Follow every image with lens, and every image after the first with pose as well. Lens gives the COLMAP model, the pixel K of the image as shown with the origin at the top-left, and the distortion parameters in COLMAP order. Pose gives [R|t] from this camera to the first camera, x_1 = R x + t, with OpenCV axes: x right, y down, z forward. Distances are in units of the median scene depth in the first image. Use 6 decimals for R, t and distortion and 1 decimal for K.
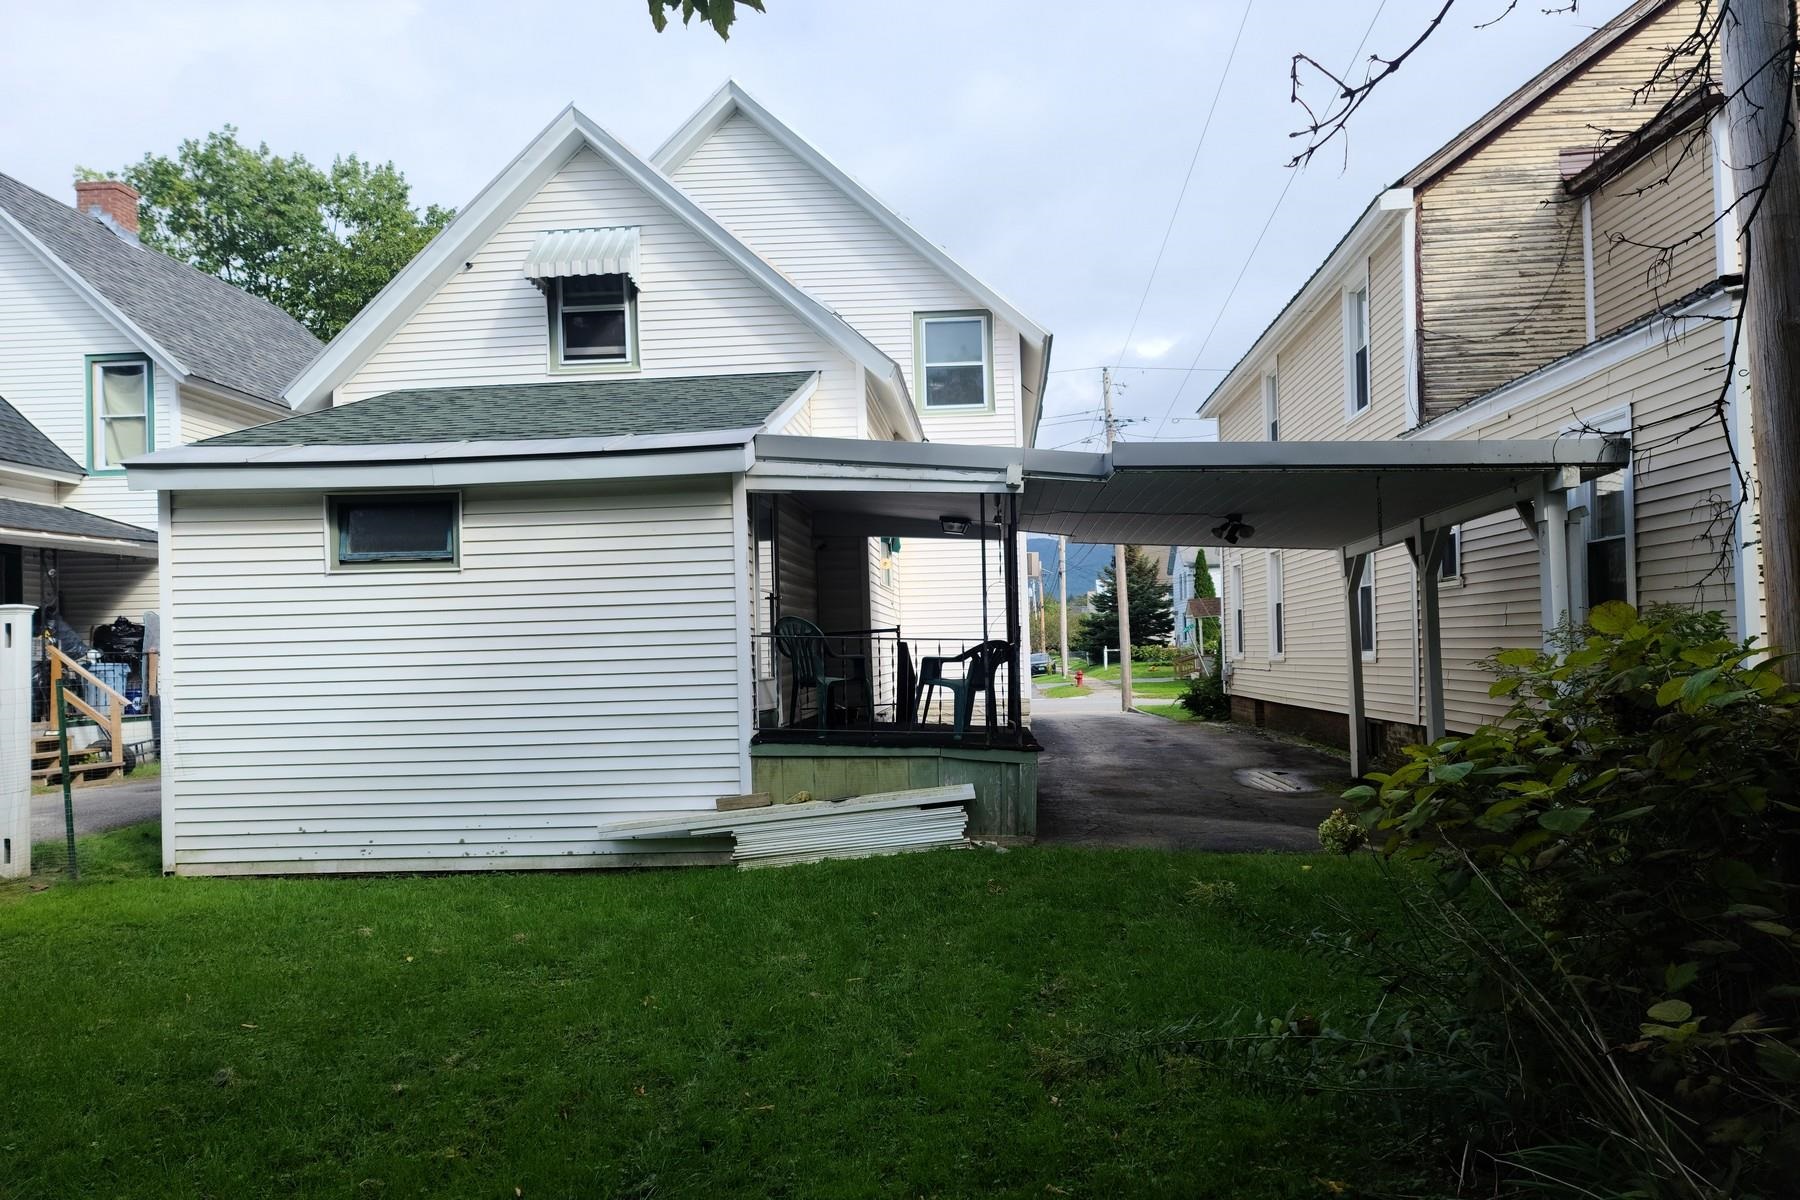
lens RADIAL K [[1321.1, 0, 931.3], [0, 1321.1, 642.8], [0, 0, 1]] dist [0.067095, -0.052166]
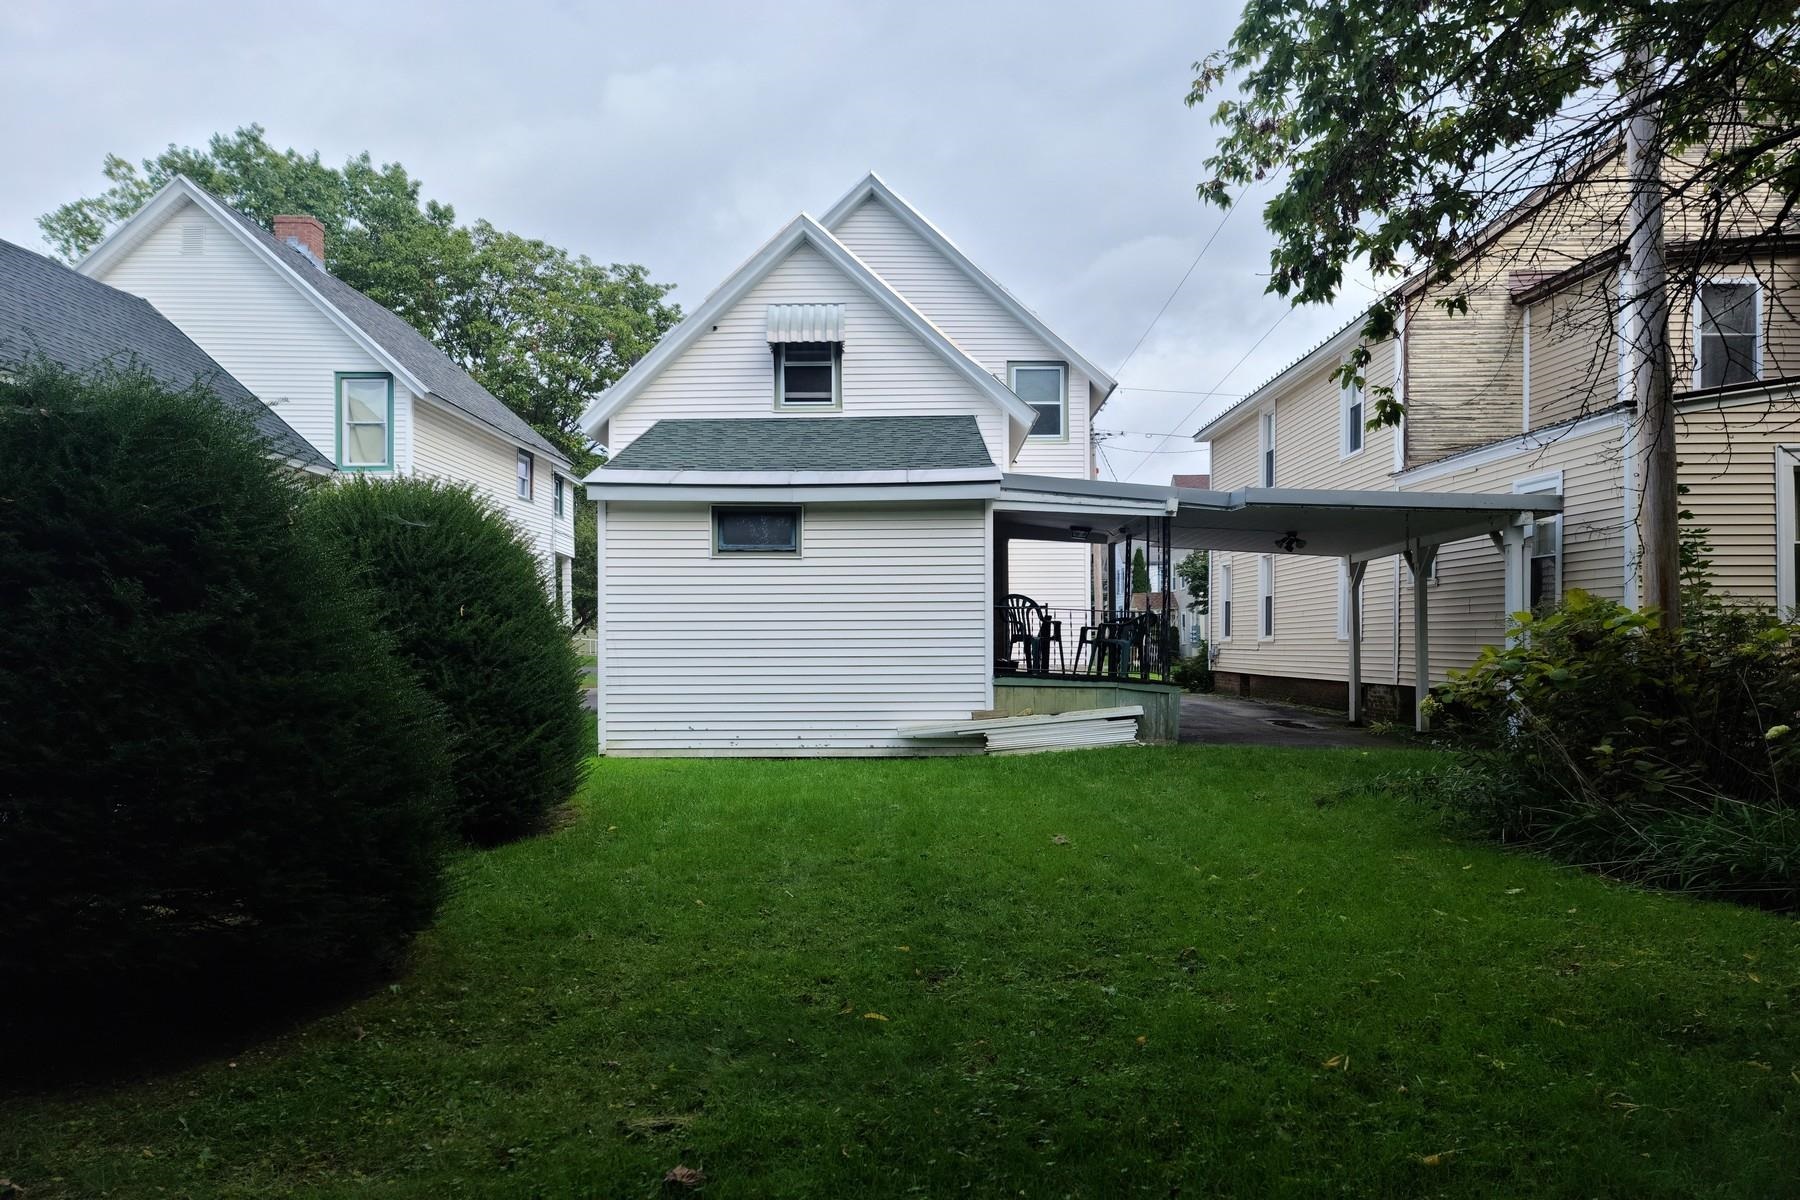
lens RADIAL K [[1332.4, 0, 909.6], [0, 1332.4, 663.8], [0, 0, 1]] dist [0.042560, -0.008858]
pose [[0.998062, 0.021329, 0.058464, -0.236777], [-0.022680, 0.999488, 0.022549, 0.021087], [-0.057953, -0.023831, 0.998035, -0.385135]]
